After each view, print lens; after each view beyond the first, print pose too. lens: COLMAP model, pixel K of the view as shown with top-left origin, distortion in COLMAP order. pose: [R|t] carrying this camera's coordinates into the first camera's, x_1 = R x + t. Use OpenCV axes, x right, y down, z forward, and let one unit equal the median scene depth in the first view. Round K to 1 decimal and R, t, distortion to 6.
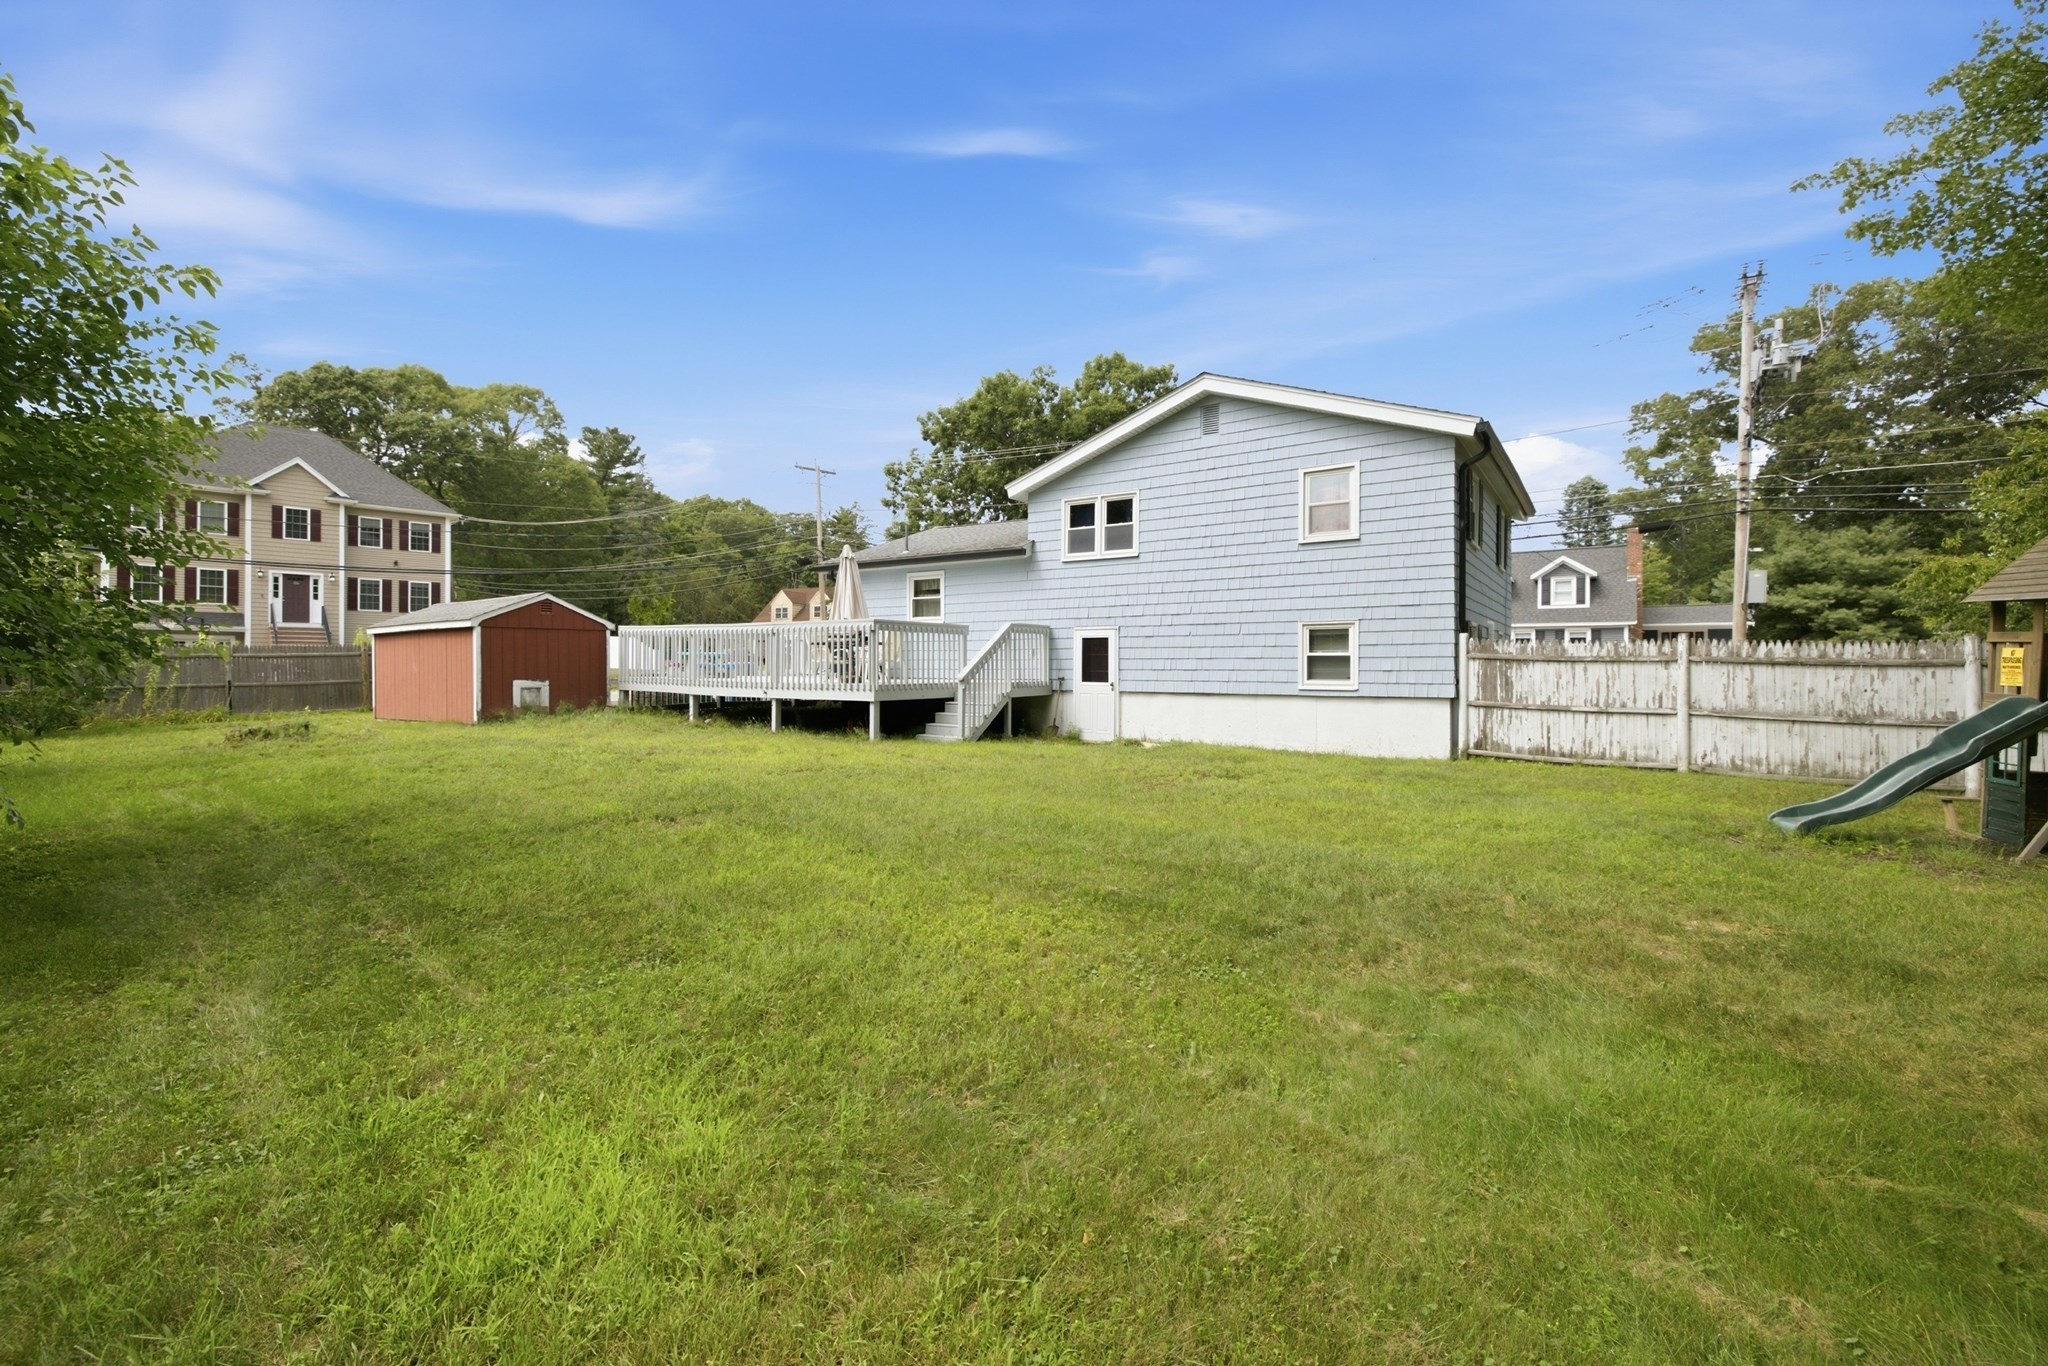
lens RADIAL K [[867.7, 0, 1024.0], [0, 867.7, 683.0], [0, 0, 1]] dist [0.001472, -0.000414]
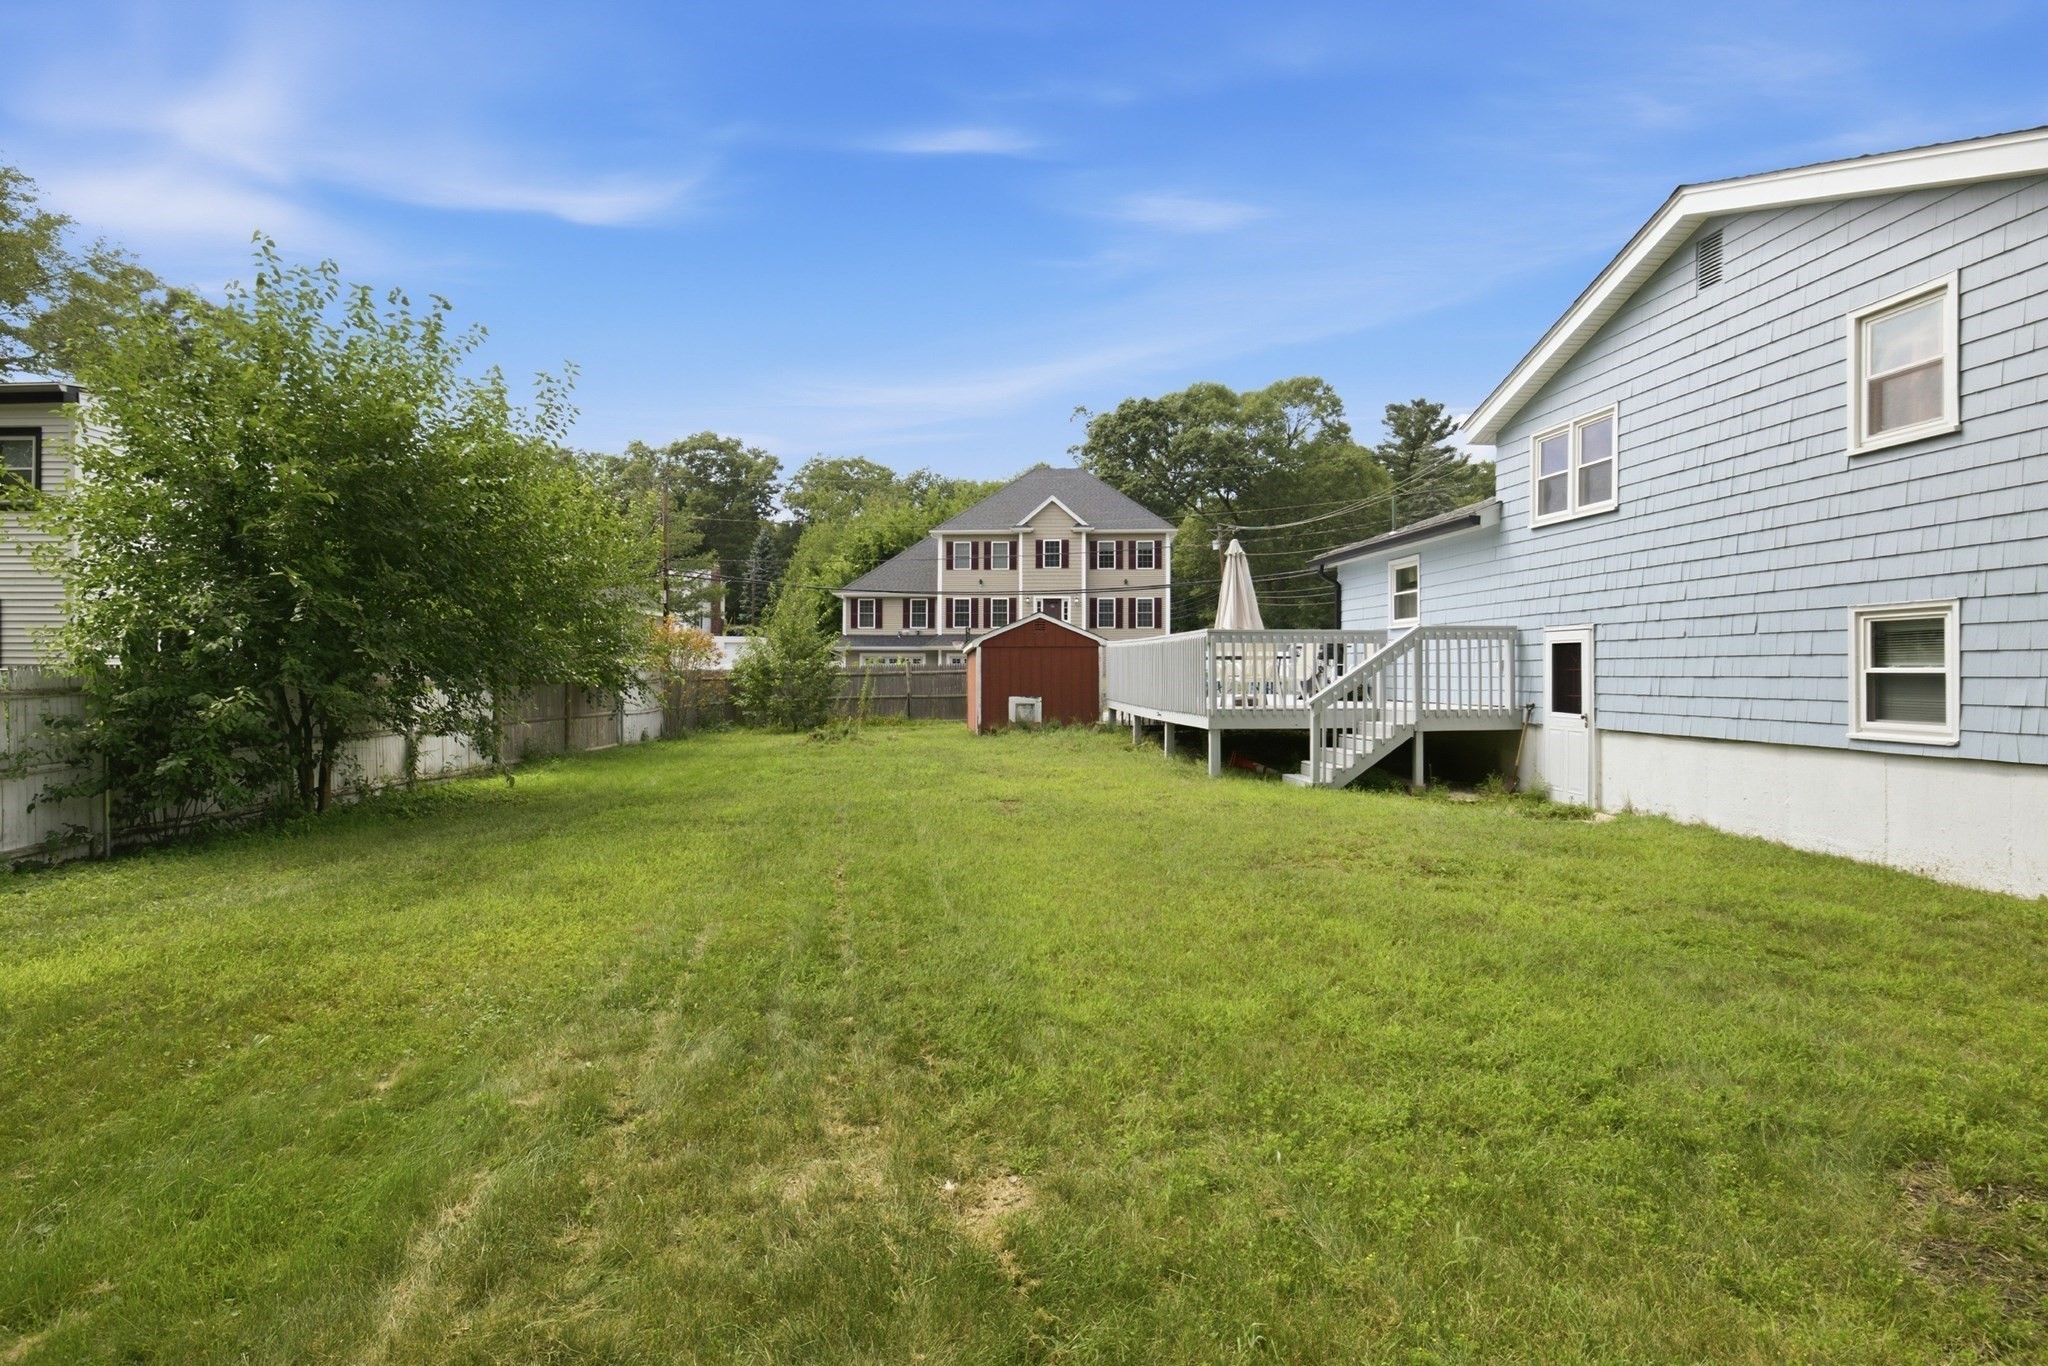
lens RADIAL K [[1034.5, 0, 958.2], [0, 1034.5, 694.7], [0, 0, 1]] dist [-0.036143, -0.000517]
pose [[0.616779, 0.012929, -0.787030, 0.397696], [-0.014320, 0.999884, 0.005204, -0.012082], [0.787006, 0.008061, 0.616893, 0.183822]]
